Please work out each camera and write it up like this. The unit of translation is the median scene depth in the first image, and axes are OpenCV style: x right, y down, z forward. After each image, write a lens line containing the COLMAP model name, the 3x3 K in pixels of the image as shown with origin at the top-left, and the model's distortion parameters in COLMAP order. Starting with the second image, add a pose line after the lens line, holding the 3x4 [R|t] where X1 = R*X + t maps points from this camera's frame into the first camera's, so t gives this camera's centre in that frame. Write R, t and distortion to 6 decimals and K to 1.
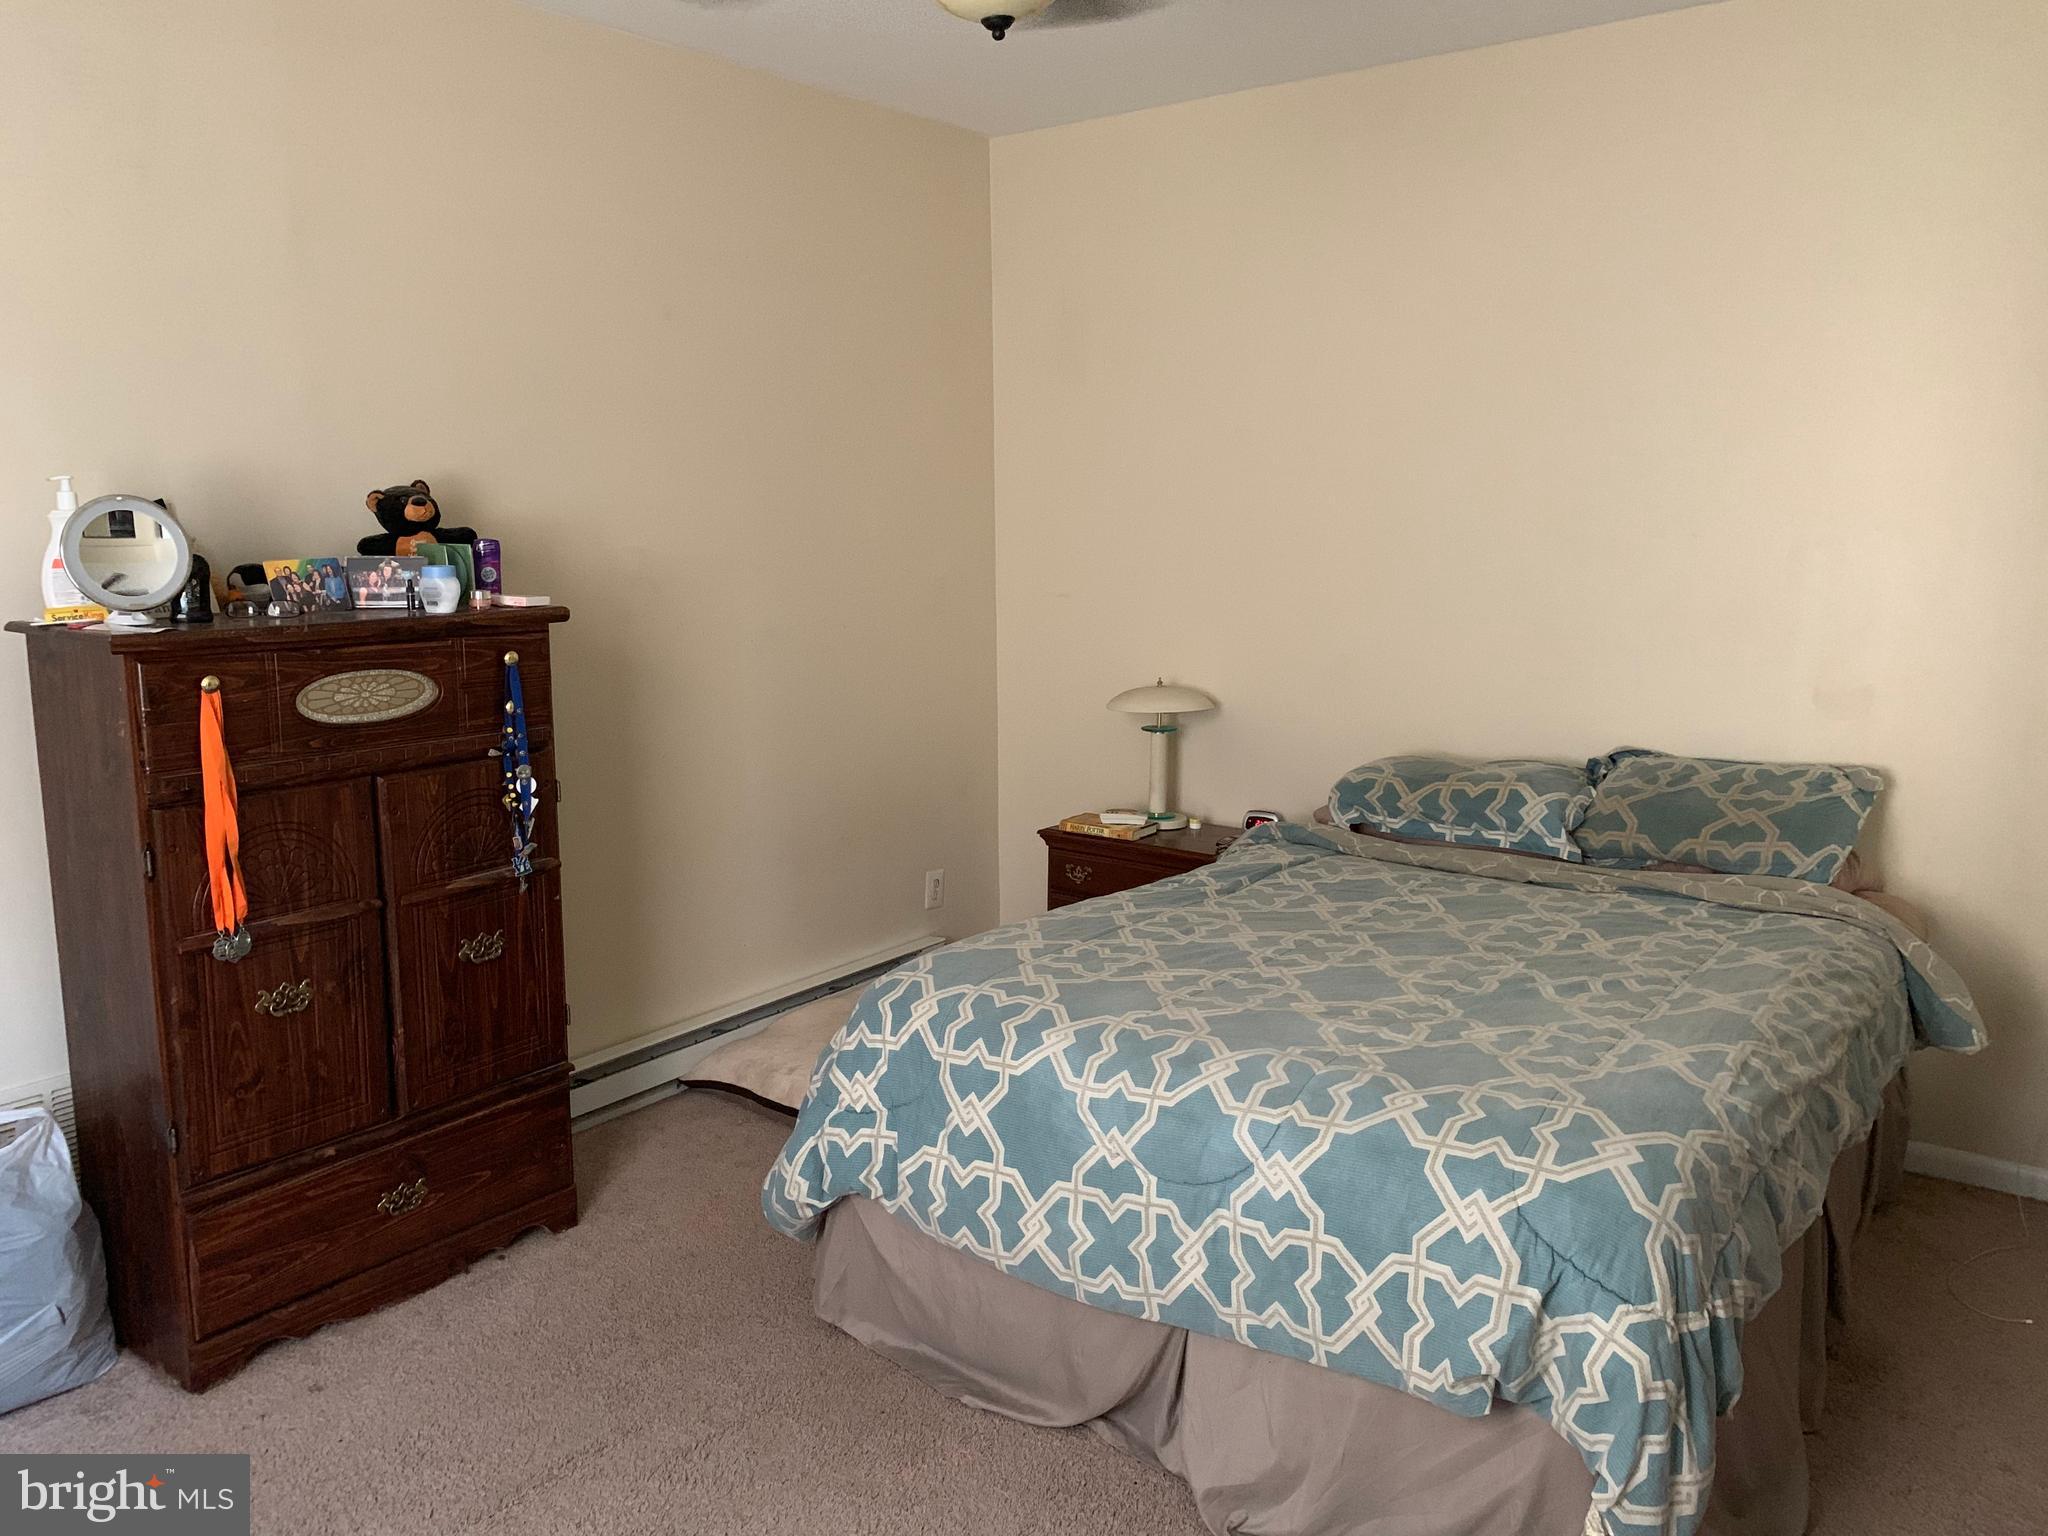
lens RADIAL K [[1541.4, 0, 1021.1], [0, 1541.4, 753.2], [0, 0, 1]] dist [0.009331, -0.006290]
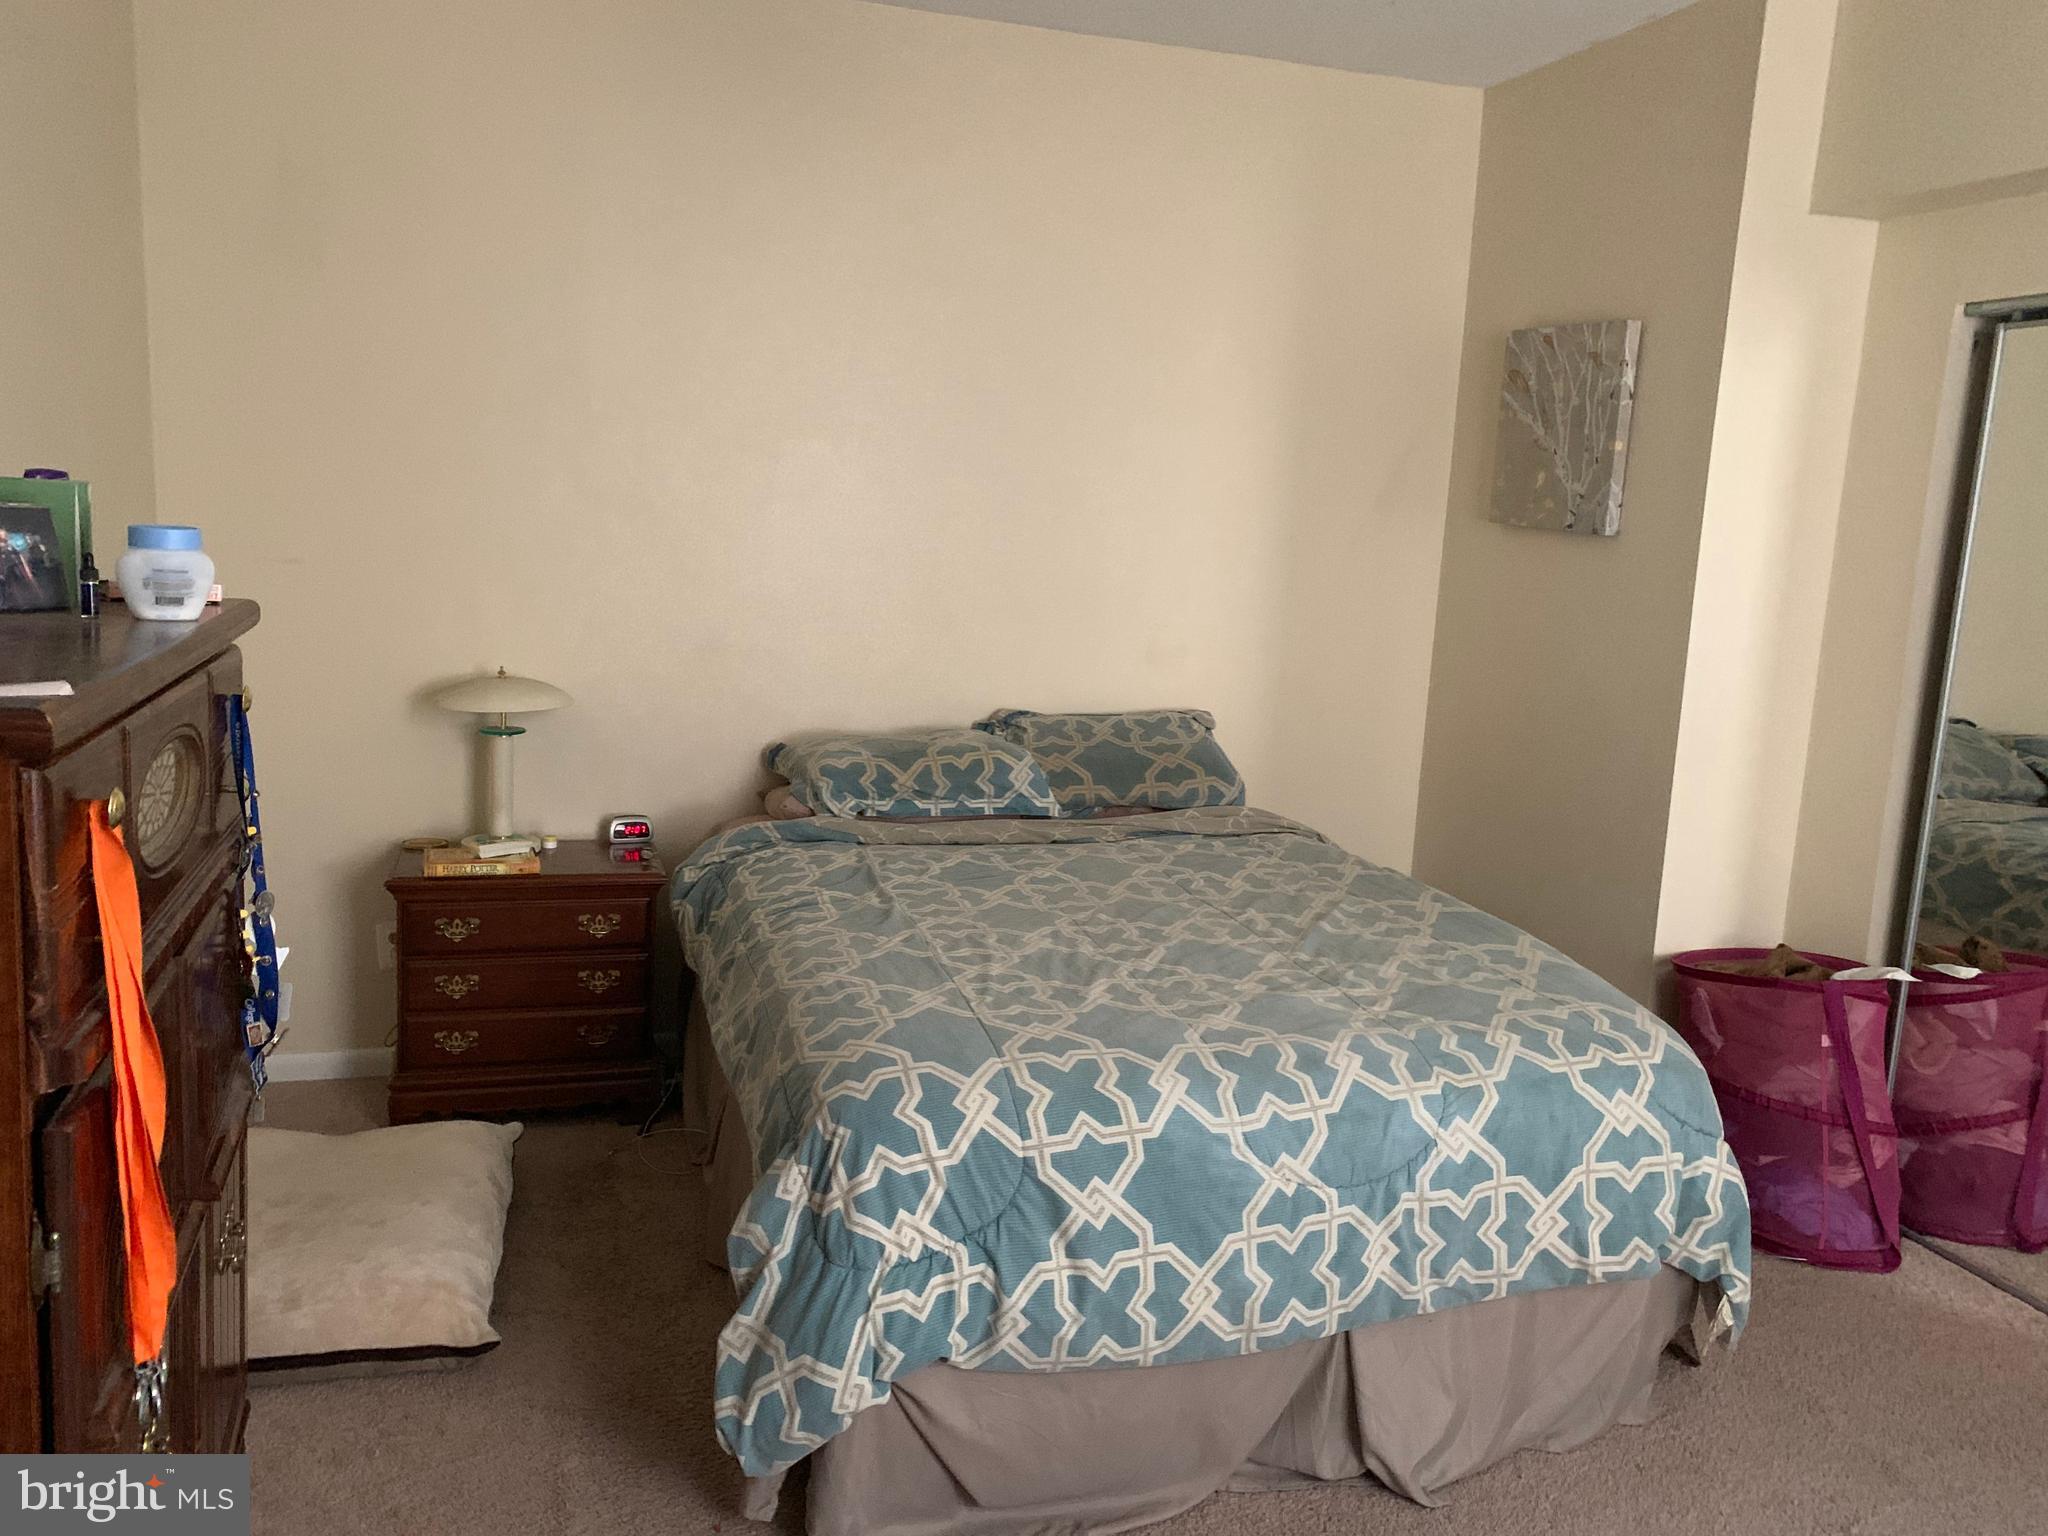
lens RADIAL K [[1541.4, 0, 1021.1], [0, 1541.4, 753.2], [0, 0, 1]] dist [0.009331, -0.006290]
pose [[0.576371, -0.100300, 0.811010, -0.719319], [0.074544, 0.994755, 0.070047, -0.070968], [-0.813781, 0.020083, 0.580824, 0.549986]]
